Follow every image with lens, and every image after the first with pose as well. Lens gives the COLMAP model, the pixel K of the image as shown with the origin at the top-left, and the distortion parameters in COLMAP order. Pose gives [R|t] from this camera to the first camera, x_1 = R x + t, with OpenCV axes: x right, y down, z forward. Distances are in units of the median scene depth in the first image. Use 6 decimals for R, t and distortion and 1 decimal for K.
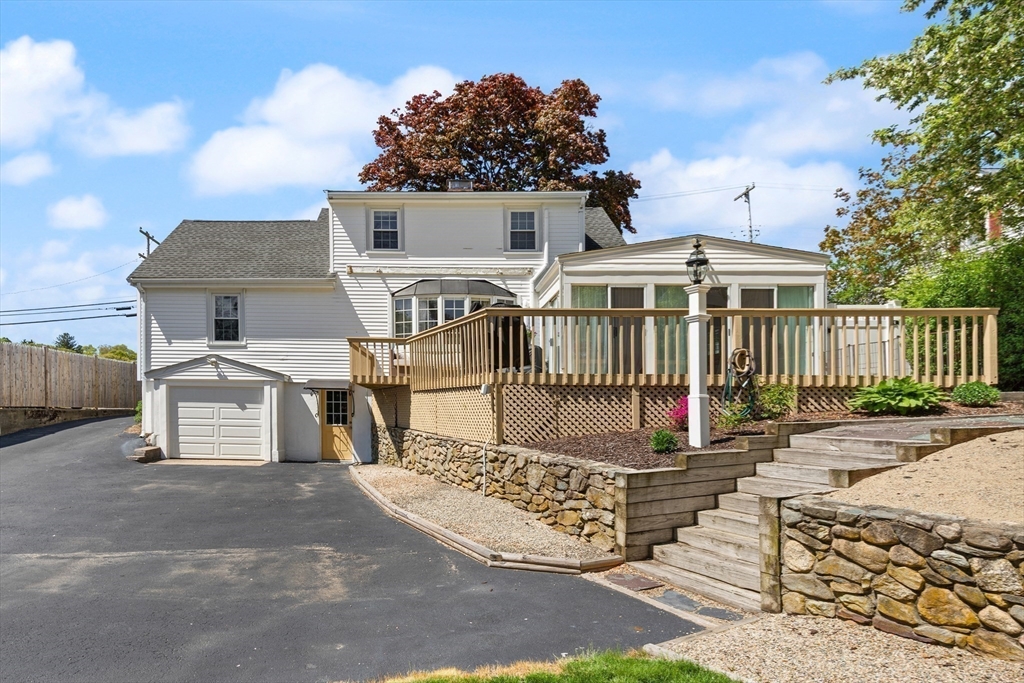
lens RADIAL K [[417.7, 0, 511.4], [0, 417.7, 410.2], [0, 0, 1]] dist [0.002188, 0.000130]
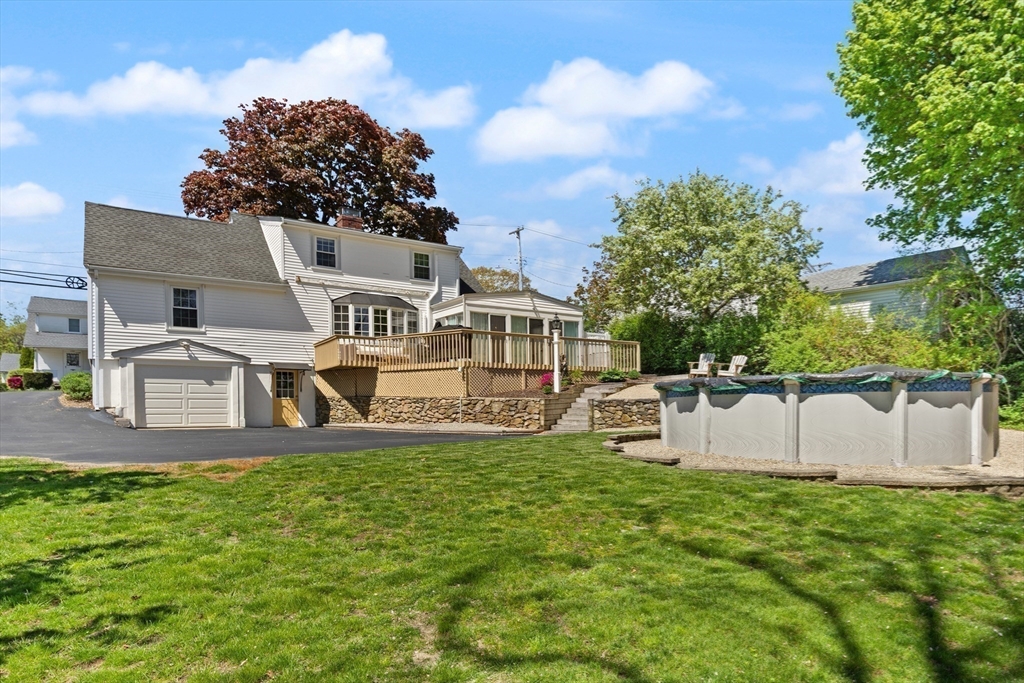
lens RADIAL K [[417.7, 0, 511.4], [0, 417.7, 410.2], [0, 0, 1]] dist [0.002188, 0.000130]
pose [[0.861042, -0.030569, 0.507614, -0.508753], [0.019928, 0.999453, 0.026386, 0.056348], [-0.508143, -0.012604, 0.861180, -0.494521]]
